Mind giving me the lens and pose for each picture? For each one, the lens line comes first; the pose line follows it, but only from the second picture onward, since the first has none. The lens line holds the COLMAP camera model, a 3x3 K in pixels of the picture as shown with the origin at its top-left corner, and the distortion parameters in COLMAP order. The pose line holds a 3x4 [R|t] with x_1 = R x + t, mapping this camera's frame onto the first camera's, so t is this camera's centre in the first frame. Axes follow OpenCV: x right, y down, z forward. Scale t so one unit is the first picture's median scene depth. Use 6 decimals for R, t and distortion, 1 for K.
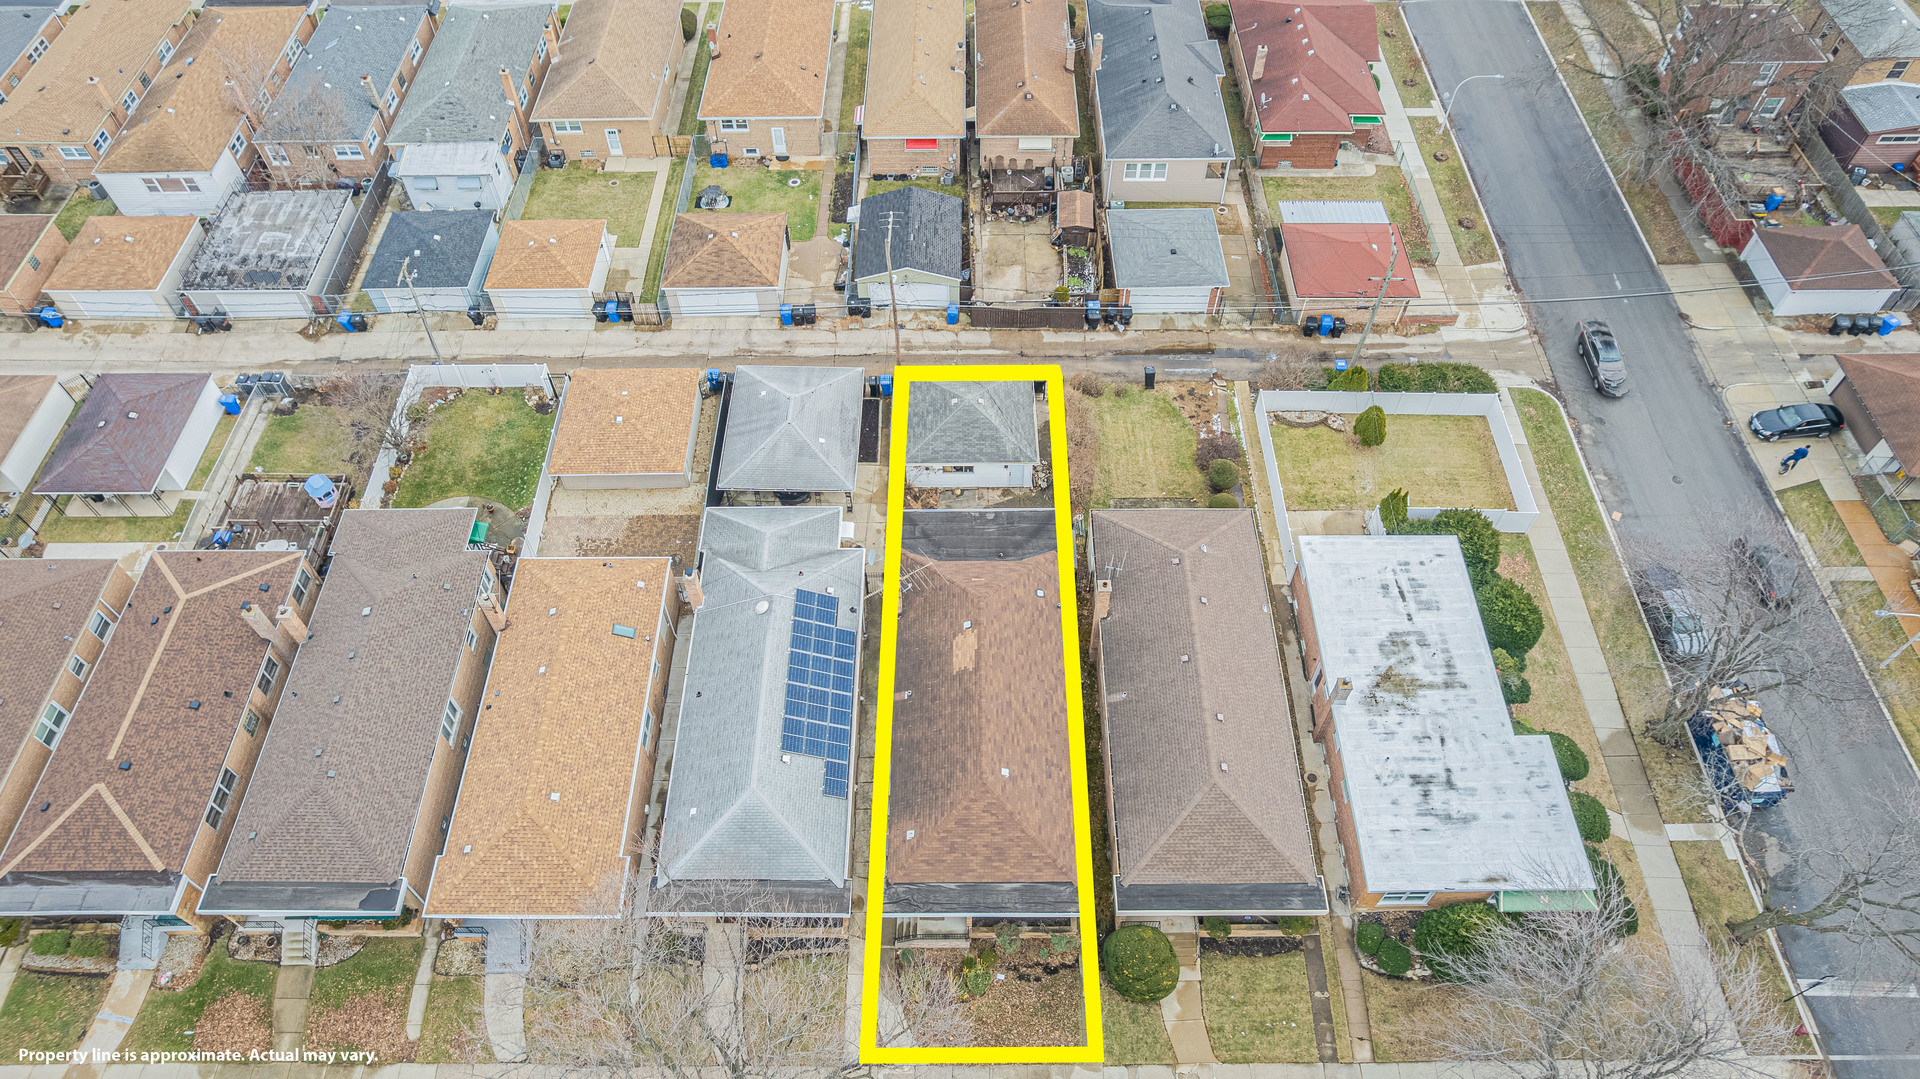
lens RADIAL K [[1239.5, 0, 957.1], [0, 1239.5, 549.6], [0, 0, 1]] dist [-0.087762, 0.078993]
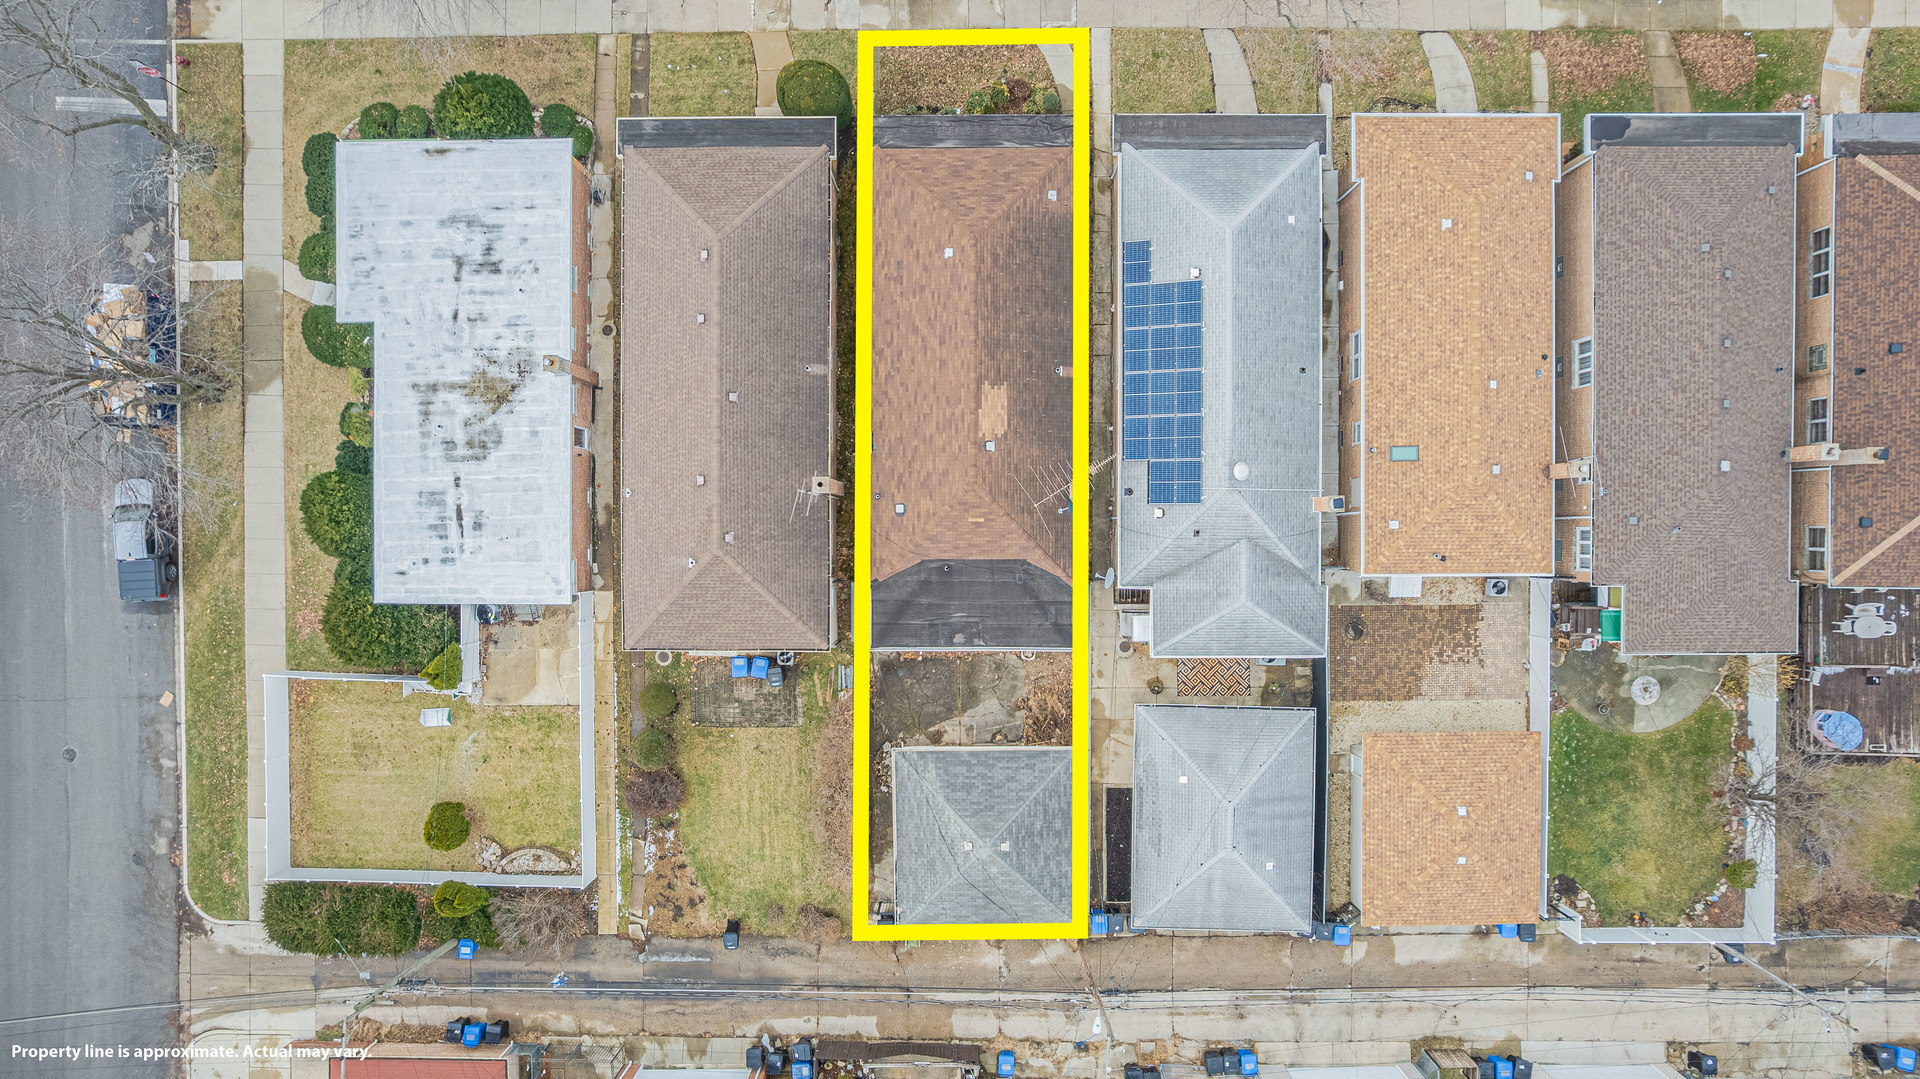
lens RADIAL K [[1239.5, 0, 957.1], [0, 1239.5, 549.6], [0, 0, 1]] dist [-0.087762, 0.078993]
pose [[-0.999802, -0.000464, 0.019873, 0.012287], [0.011932, -0.813602, 0.581299, -0.423919], [0.015899, 0.581422, 0.813447, 0.327752]]
